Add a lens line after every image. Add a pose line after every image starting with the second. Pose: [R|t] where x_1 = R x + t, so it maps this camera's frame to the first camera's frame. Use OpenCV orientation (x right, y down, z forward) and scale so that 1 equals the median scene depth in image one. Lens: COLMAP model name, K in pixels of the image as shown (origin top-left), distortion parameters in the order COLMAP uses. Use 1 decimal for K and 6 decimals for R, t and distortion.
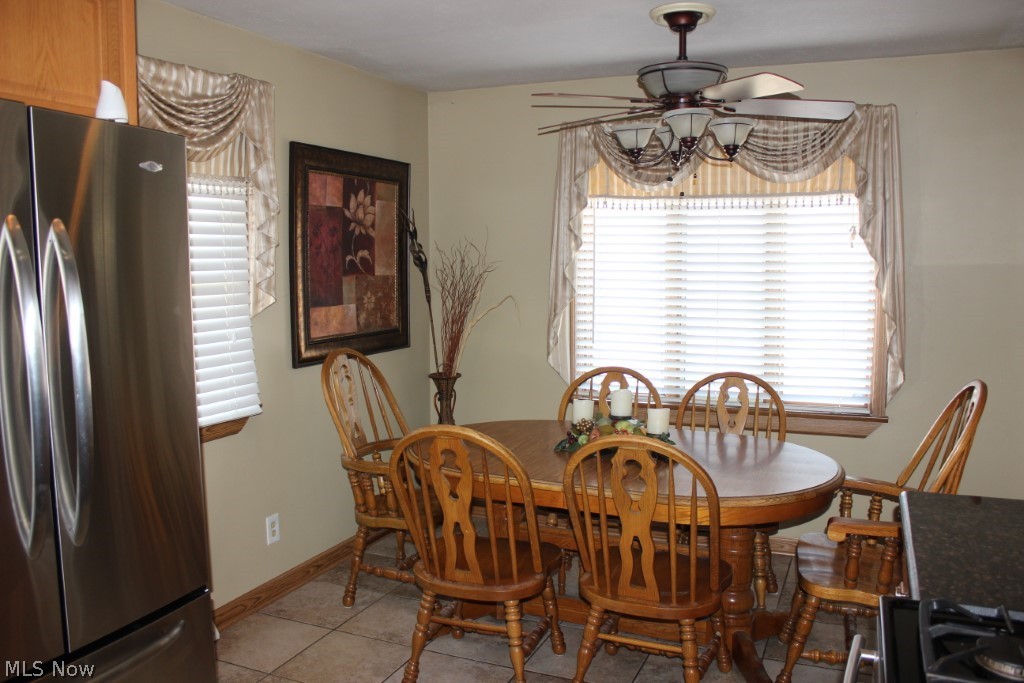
lens RADIAL K [[835.6, 0, 512.0], [0, 835.6, 341.5], [0, 0, 1]] dist [0.000031, -0.000272]
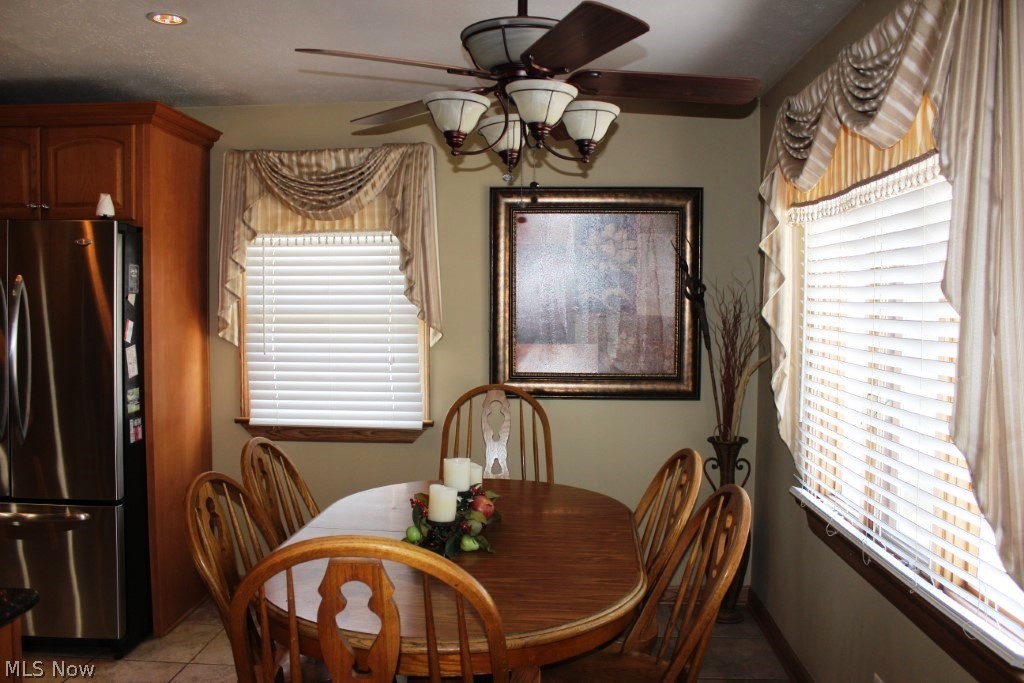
lens RADIAL K [[870.9, 0, 512.0], [0, 870.9, 341.5], [0, 0, 1]] dist [-0.166811, 0.153363]
pose [[0.364555, 0.070725, -0.928492, 0.970229], [-0.100942, 0.994237, 0.036100, -0.103893], [0.925695, 0.080564, 0.369593, 0.772904]]
